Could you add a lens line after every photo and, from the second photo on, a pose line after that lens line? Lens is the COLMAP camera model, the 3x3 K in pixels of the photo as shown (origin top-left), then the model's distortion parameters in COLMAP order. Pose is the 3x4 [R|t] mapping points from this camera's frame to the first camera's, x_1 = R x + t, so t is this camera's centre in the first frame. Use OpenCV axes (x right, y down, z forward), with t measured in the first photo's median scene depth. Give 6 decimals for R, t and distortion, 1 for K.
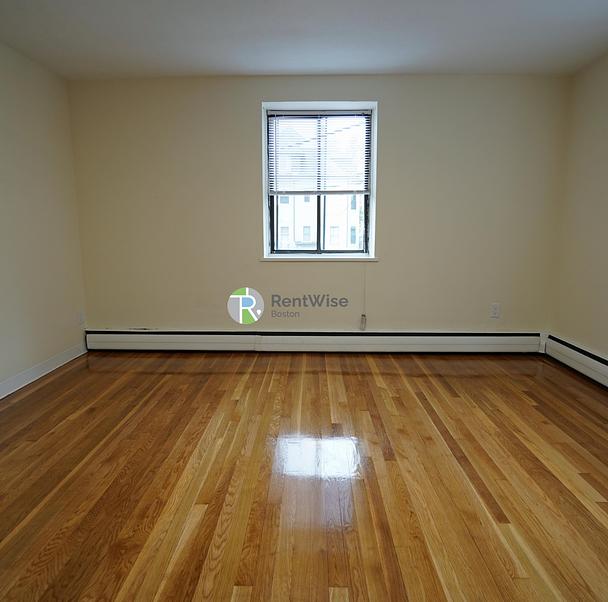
lens RADIAL K [[417.7, 0, 309.7], [0, 417.7, 294.5], [0, 0, 1]] dist [-0.070093, 0.032092]
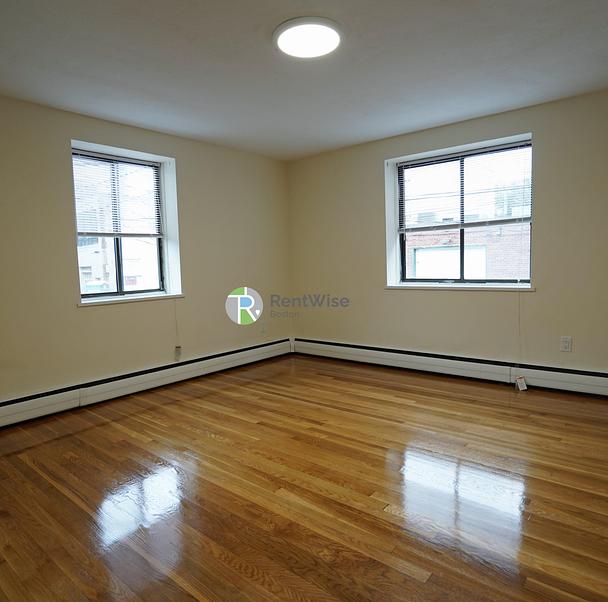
lens RADIAL K [[417.7, 0, 309.7], [0, 417.7, 294.5], [0, 0, 1]] dist [-0.070093, 0.032092]
pose [[0.624654, -0.074771, 0.777314, -0.660034], [0.147165, 0.988841, -0.023144, -0.014084], [-0.766910, 0.128850, 0.628687, 0.045162]]
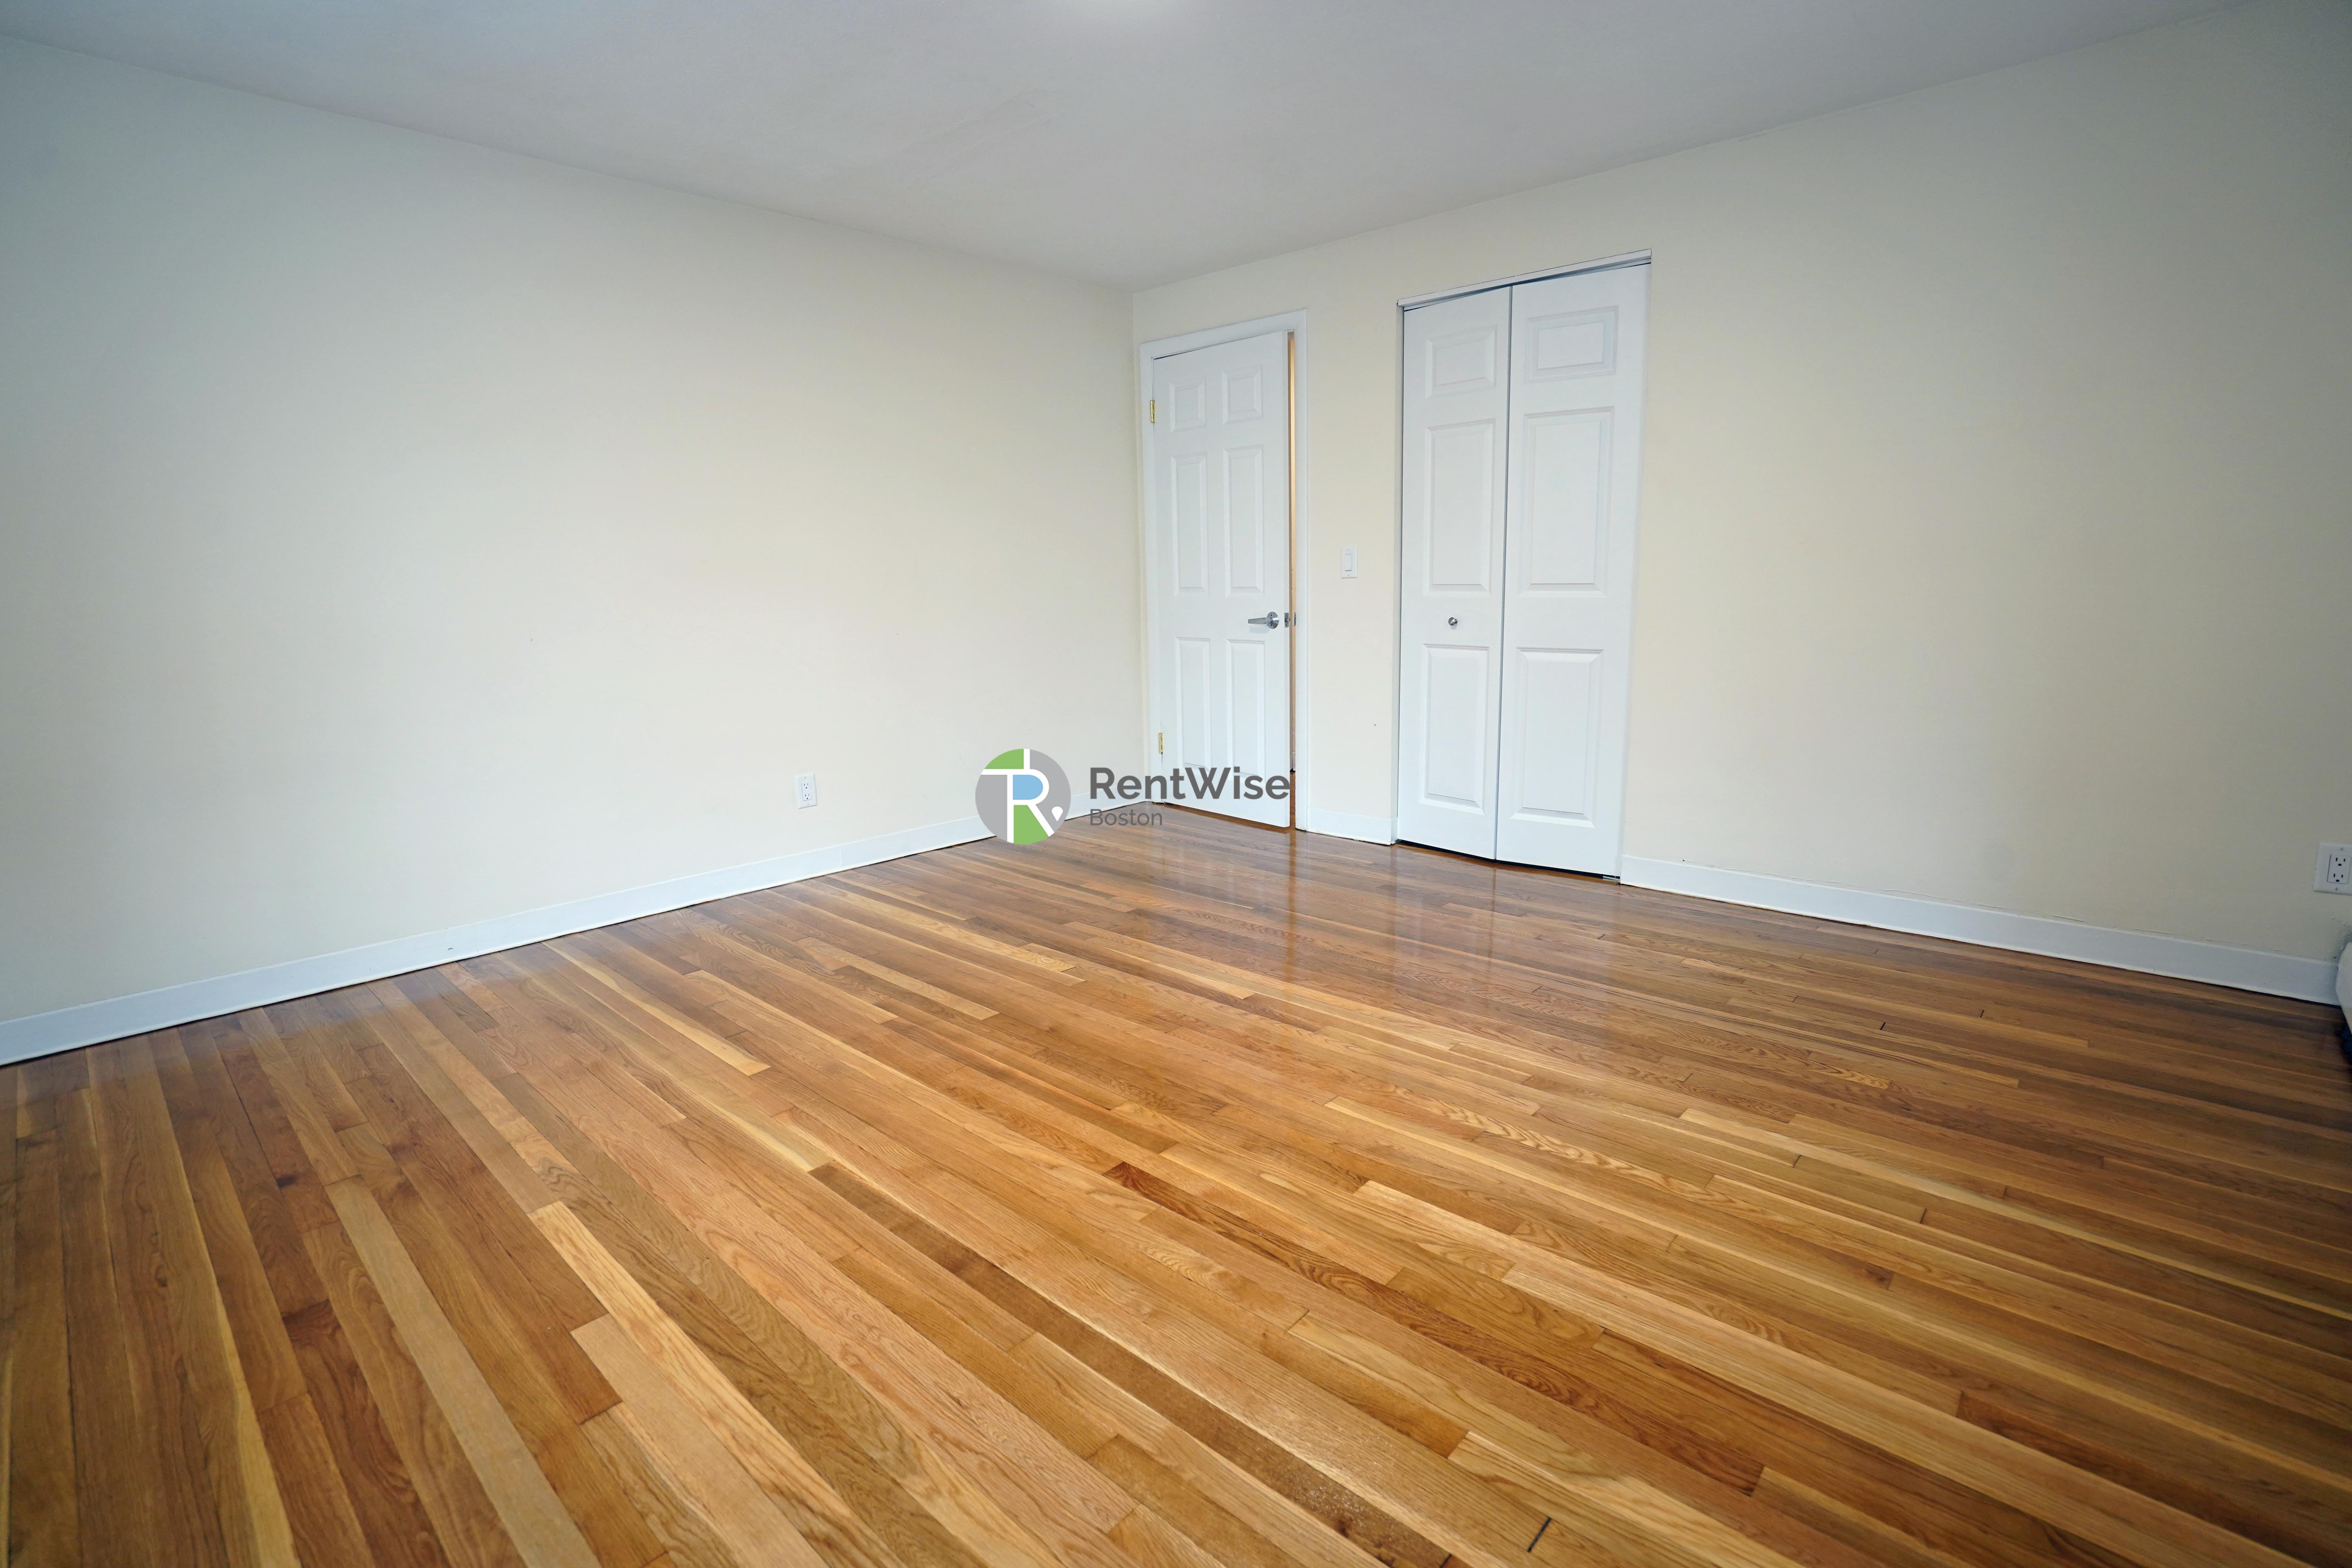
lens RADIAL K [[1130.3, 0, 1165.5], [0, 1130.3, 779.5], [0, 0, 1]] dist [-0.075956, 0.036750]
pose [[-0.683031, 0.146985, -0.715447, 0.610424], [-0.088435, 0.955692, 0.280770, -0.172900], [0.725016, 0.255045, -0.639769, 1.146654]]
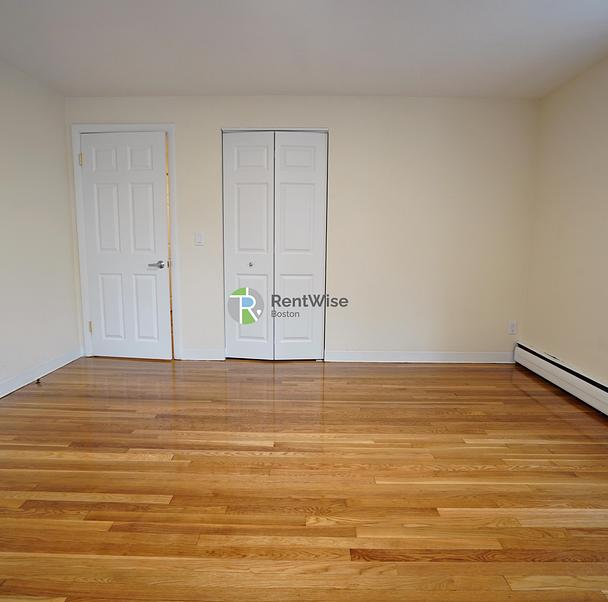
lens RADIAL K [[427.6, 0, 308.1], [0, 427.6, 302.3], [0, 0, 1]] dist [-0.066594, 0.035379]
pose [[0.002371, 0.147262, -0.989095, 0.625195], [-0.164088, 0.975748, 0.144881, -0.100155], [0.986443, 0.161955, 0.026478, 0.589408]]
